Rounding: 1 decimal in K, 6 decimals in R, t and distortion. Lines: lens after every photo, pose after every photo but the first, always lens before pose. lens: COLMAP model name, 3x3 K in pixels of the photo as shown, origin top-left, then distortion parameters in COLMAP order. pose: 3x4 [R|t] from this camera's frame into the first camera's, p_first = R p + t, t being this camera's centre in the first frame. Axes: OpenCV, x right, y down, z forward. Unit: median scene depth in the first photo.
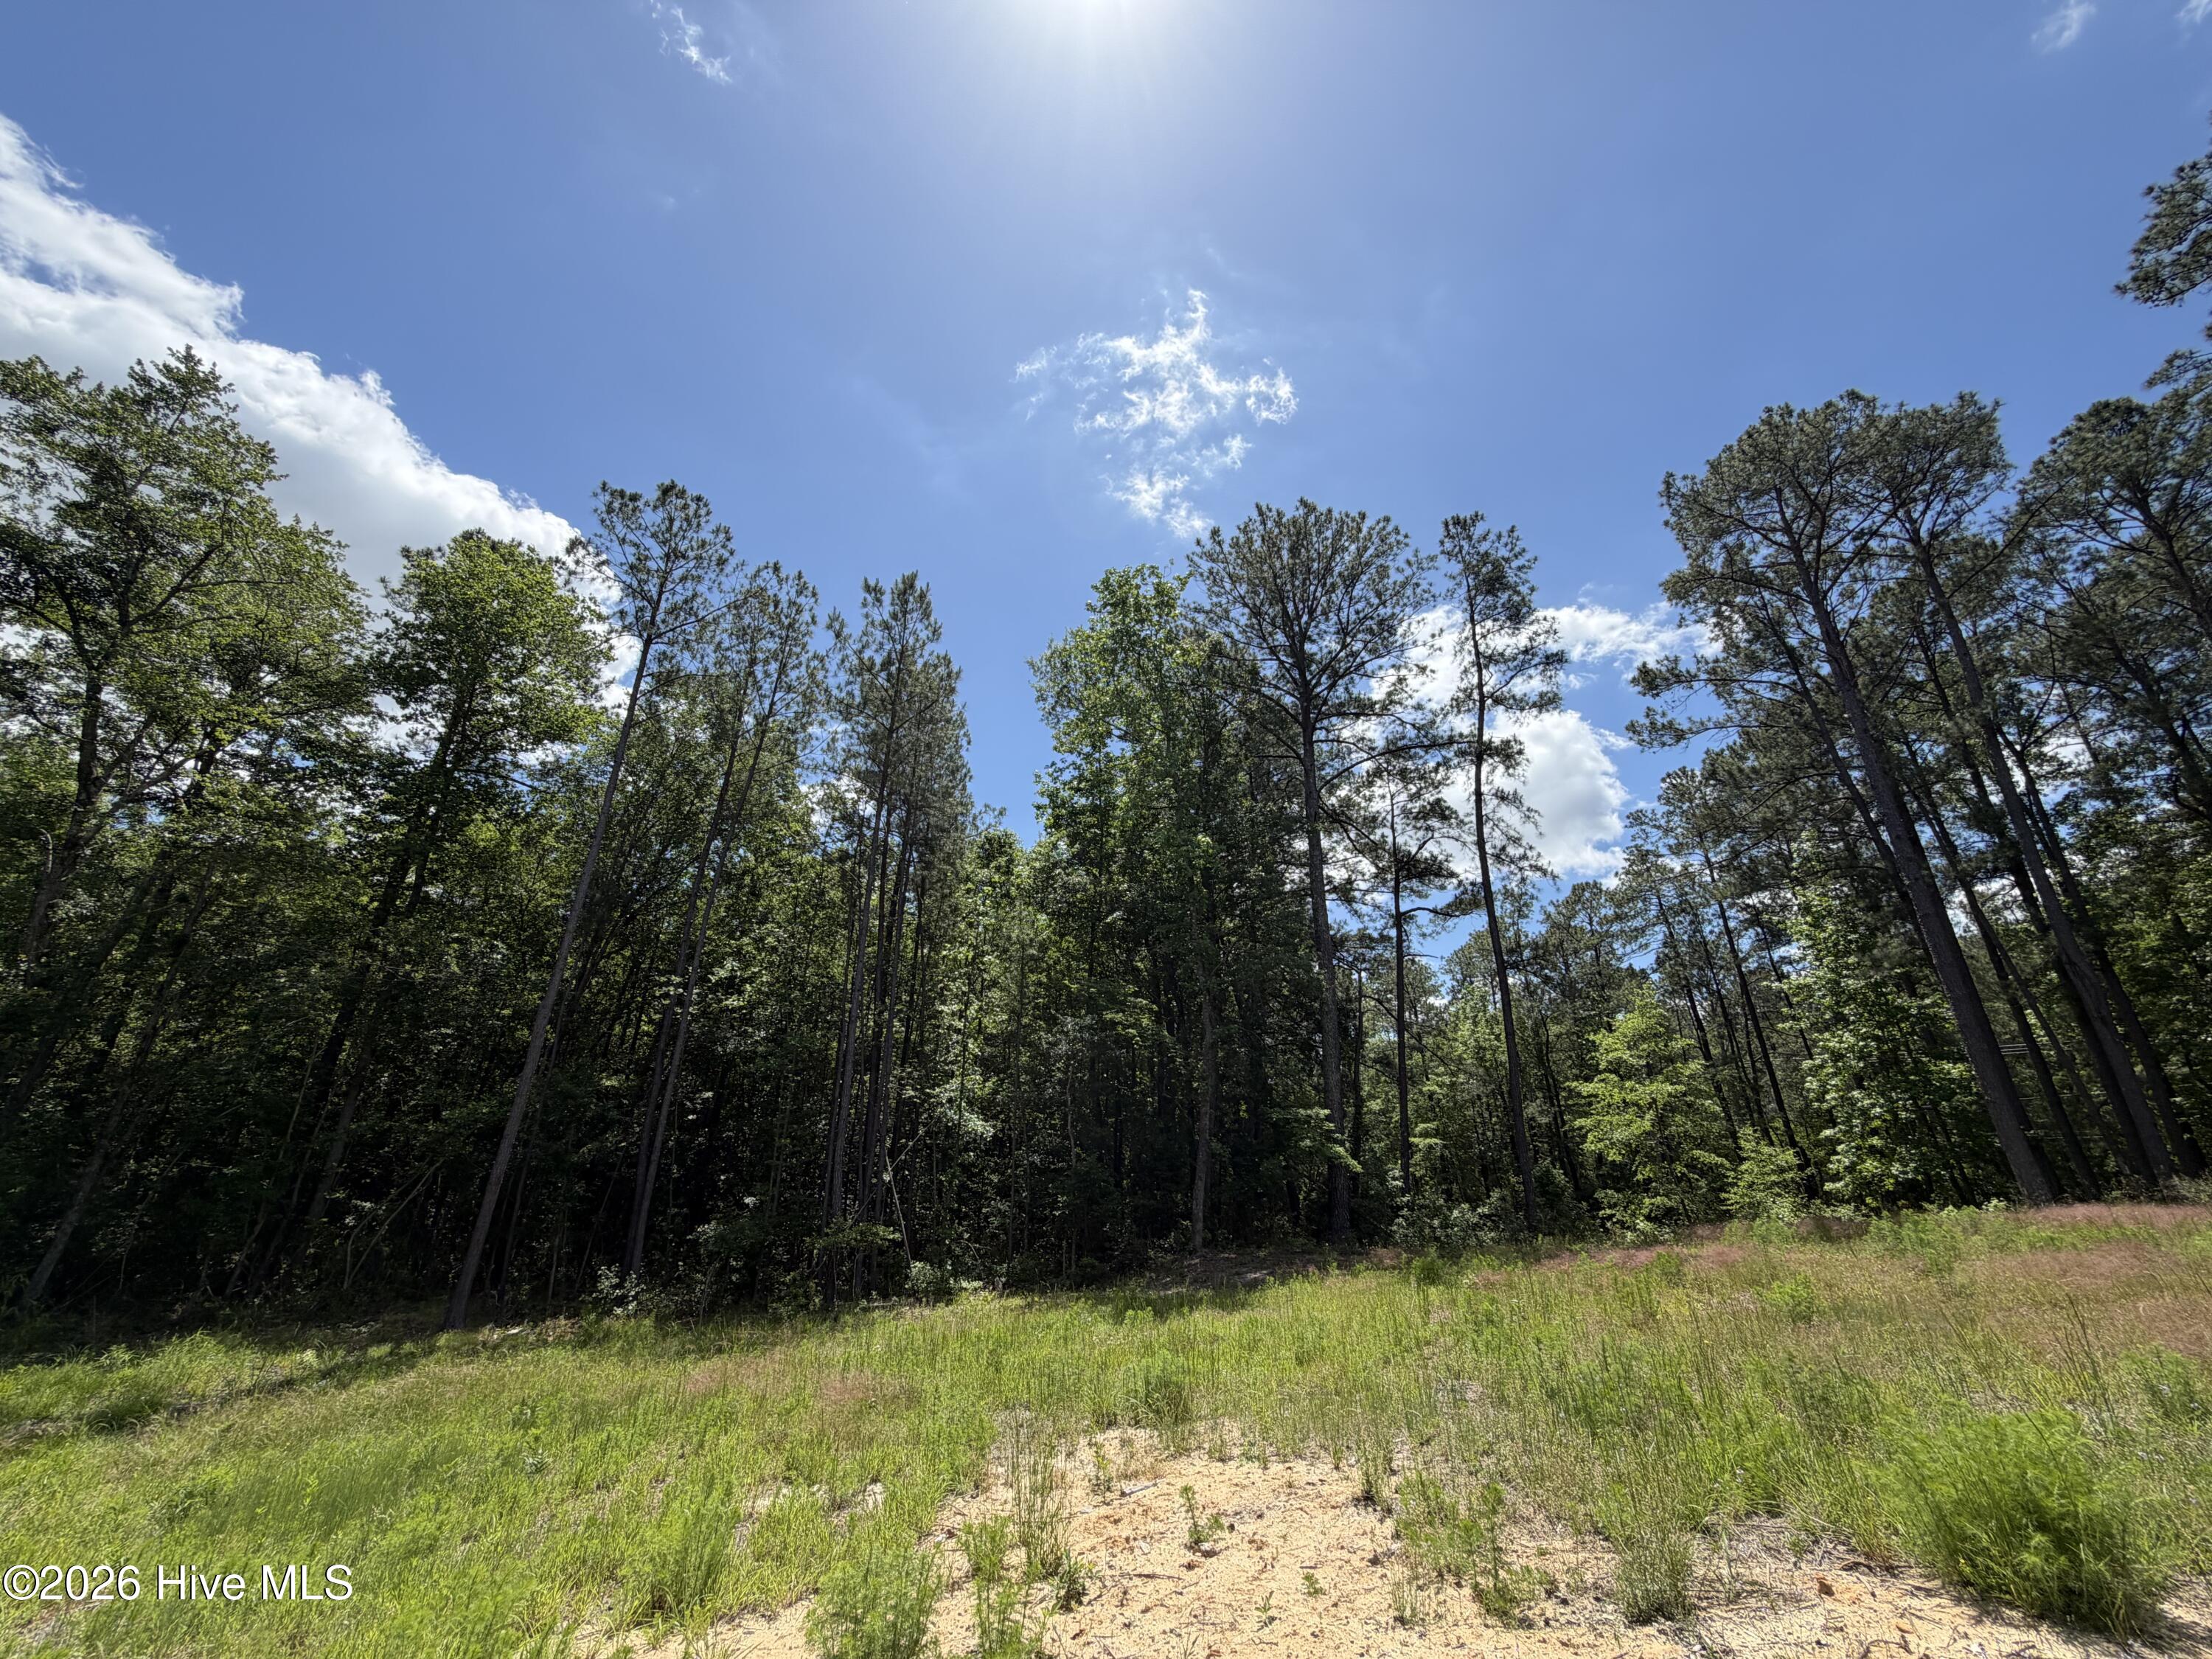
lens RADIAL K [[874.3, 0, 1101.1], [0, 874.3, 831.3], [0, 0, 1]] dist [-0.001628, 0.000252]
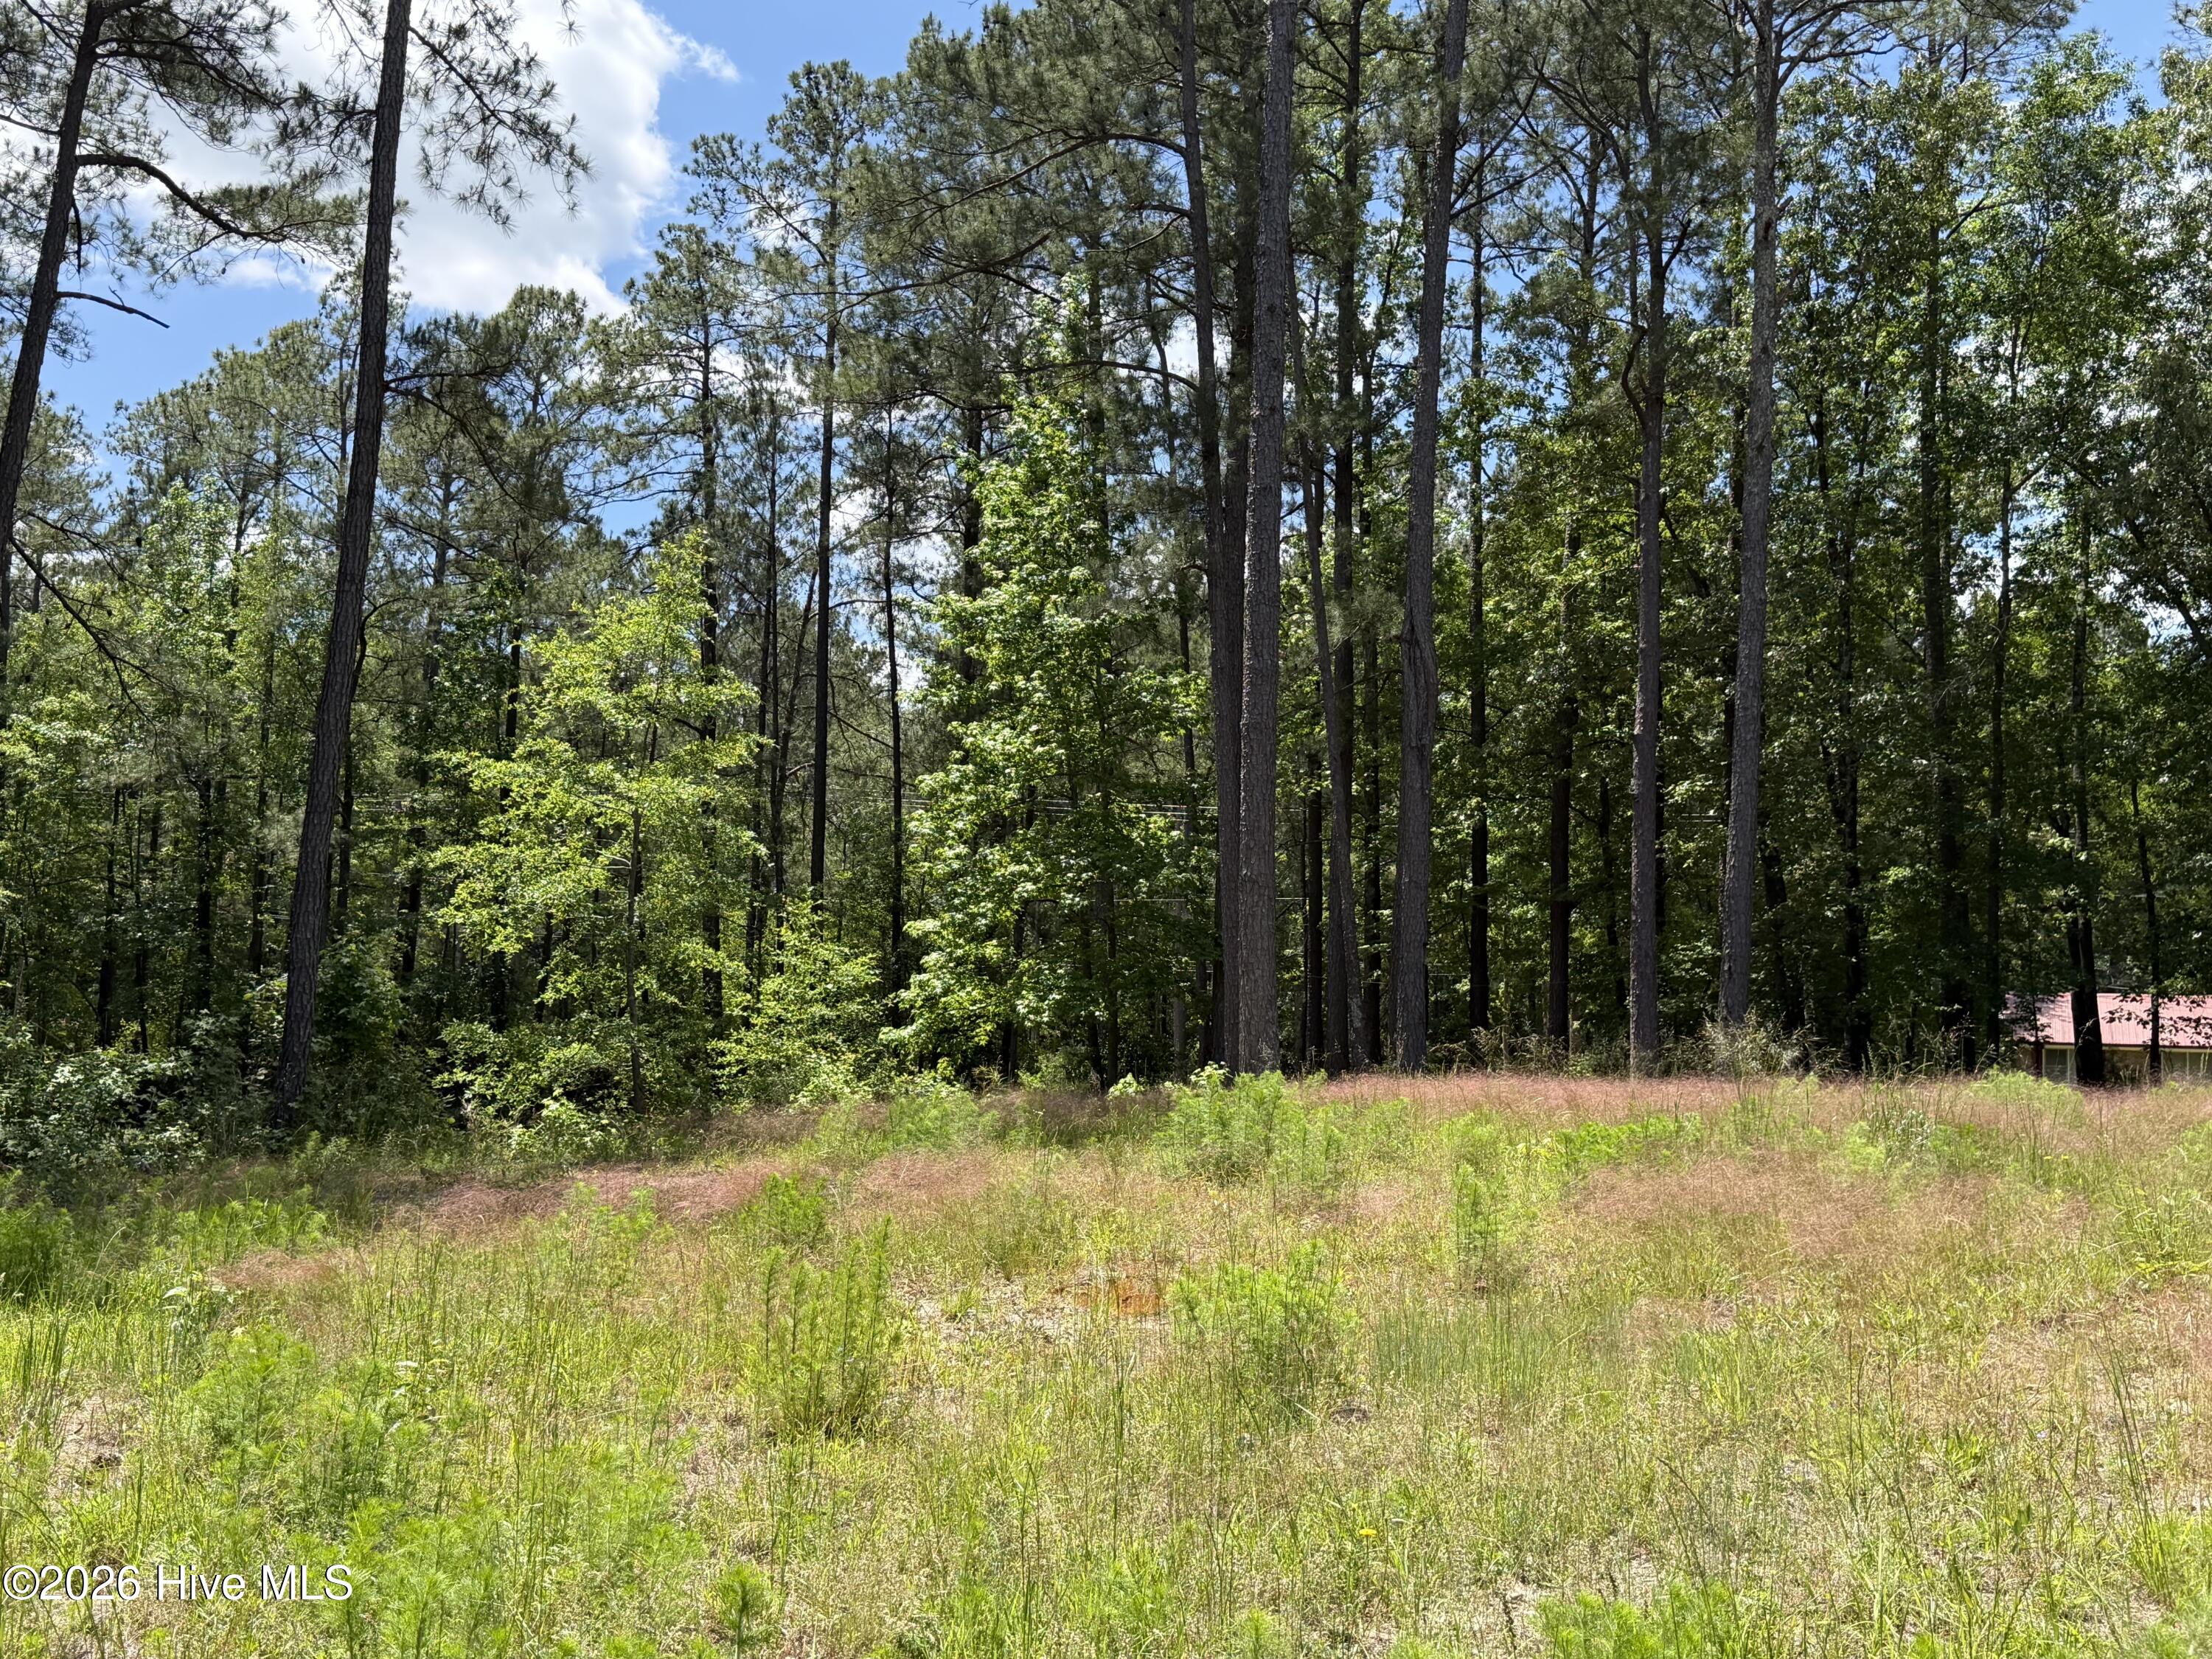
lens RADIAL K [[2320.4, 0, 1107.5], [0, 2320.4, 851.6], [0, 0, 1]] dist [0.187056, -0.368494]
pose [[0.698779, 0.088109, 0.709891, 0.027392], [-0.303884, 0.934952, 0.183085, 0.054199], [-0.647582, -0.343660, 0.680099, 0.116620]]
